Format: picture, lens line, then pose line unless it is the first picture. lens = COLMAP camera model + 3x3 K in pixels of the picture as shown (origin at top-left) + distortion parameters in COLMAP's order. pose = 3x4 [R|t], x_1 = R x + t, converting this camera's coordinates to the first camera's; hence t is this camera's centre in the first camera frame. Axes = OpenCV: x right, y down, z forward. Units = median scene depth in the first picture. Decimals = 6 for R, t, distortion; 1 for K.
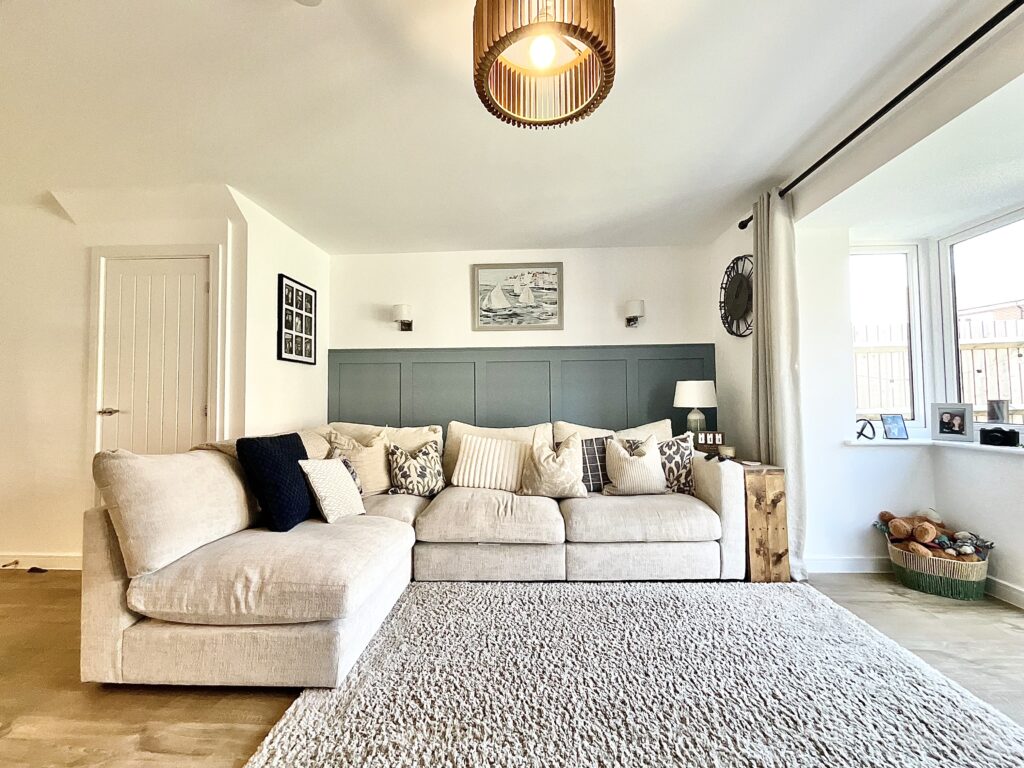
lens RADIAL K [[413.3, 0, 512.0], [0, 413.3, 384.0], [0, 0, 1]] dist [-0.001822, 0.000375]
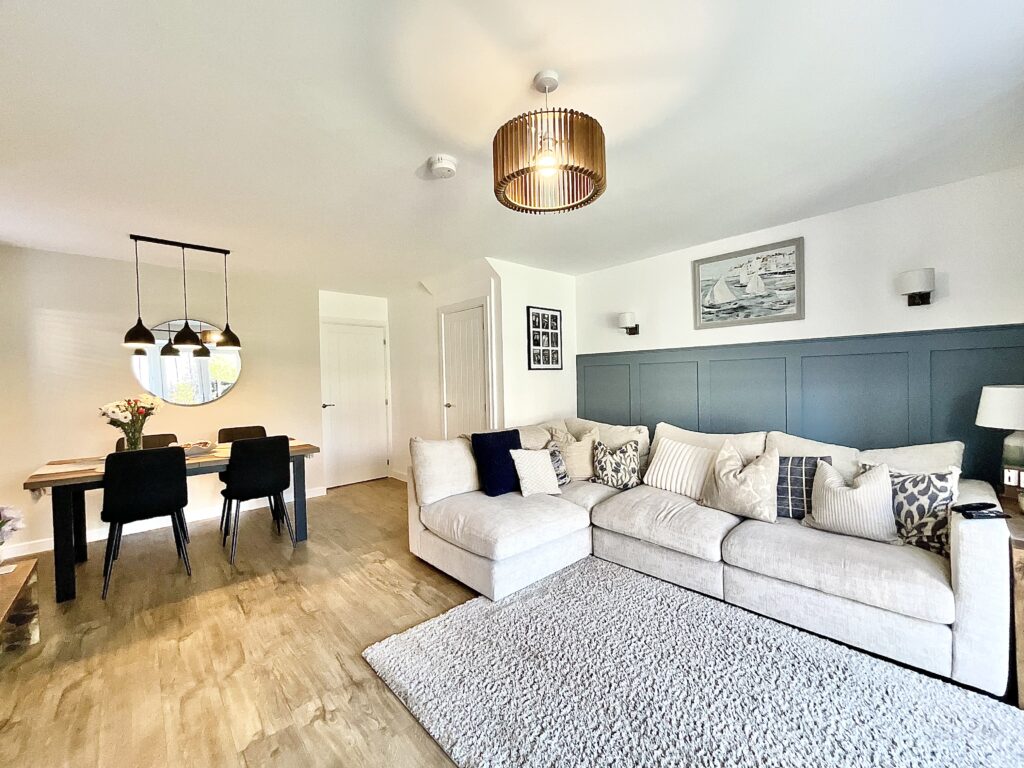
lens RADIAL K [[413.3, 0, 512.0], [0, 413.3, 384.0], [0, 0, 1]] dist [-0.001822, 0.000375]
pose [[0.710534, 0.004123, -0.703651, 0.386471], [0.042126, 0.997940, 0.048386, -0.088376], [0.702401, -0.064022, 0.708896, -0.009683]]
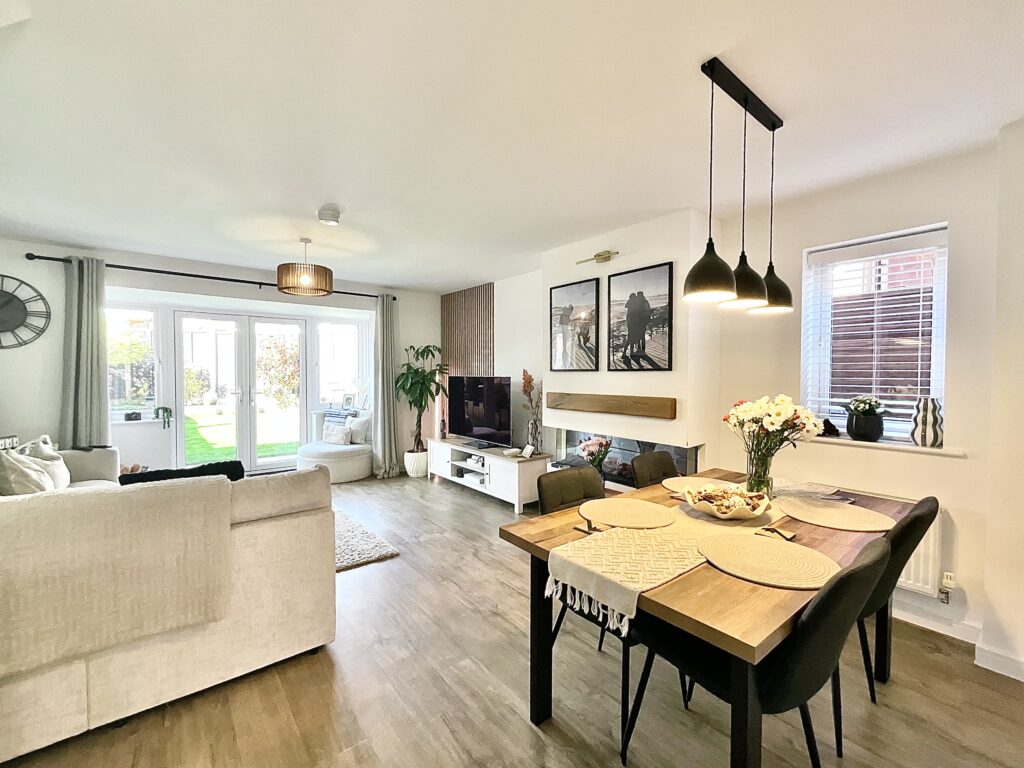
lens RADIAL K [[435.2, 0, 503.3], [0, 435.2, 382.5], [0, 0, 1]] dist [-0.000395, 0.000381]
pose [[-0.654636, -0.010454, 0.755872, -1.331172], [-0.022972, 0.999718, -0.006068, -0.053702], [-0.755595, -0.021336, -0.654691, 0.833745]]
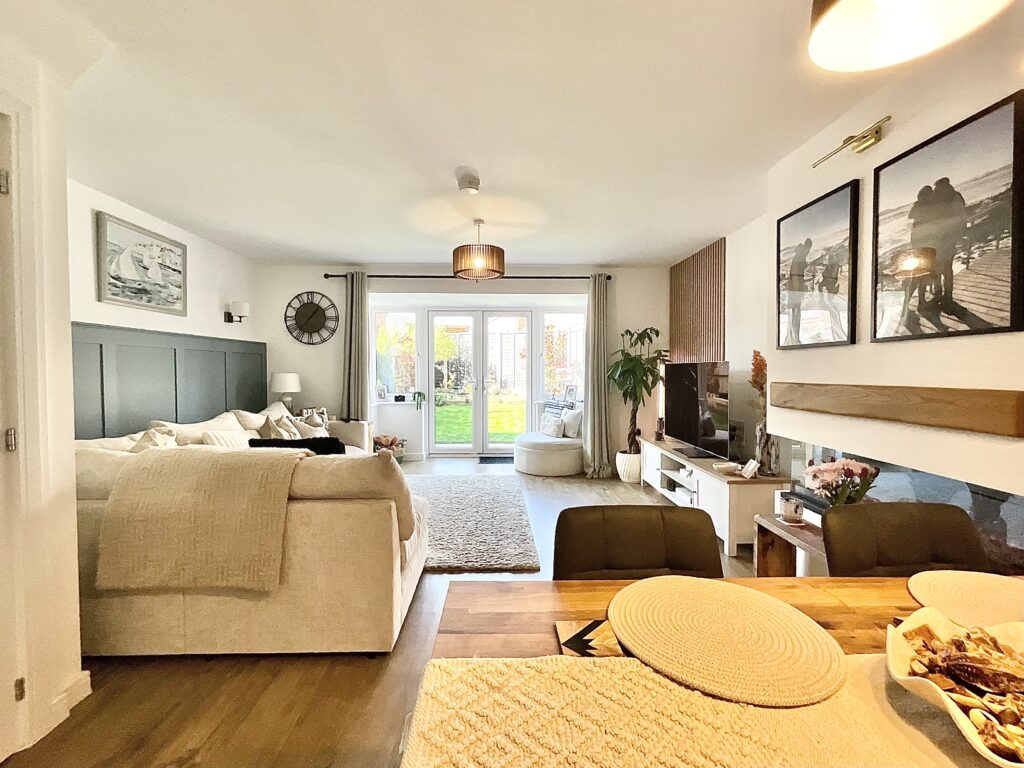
lens RADIAL K [[435.6, 0, 510.0], [0, 435.6, 380.4], [0, 0, 1]] dist [-0.001238, 0.000393]
pose [[-0.069564, -0.015077, 0.997464, -1.238707], [-0.033936, 0.999343, 0.012739, -0.030446], [-0.997000, -0.032964, -0.070030, 0.426707]]
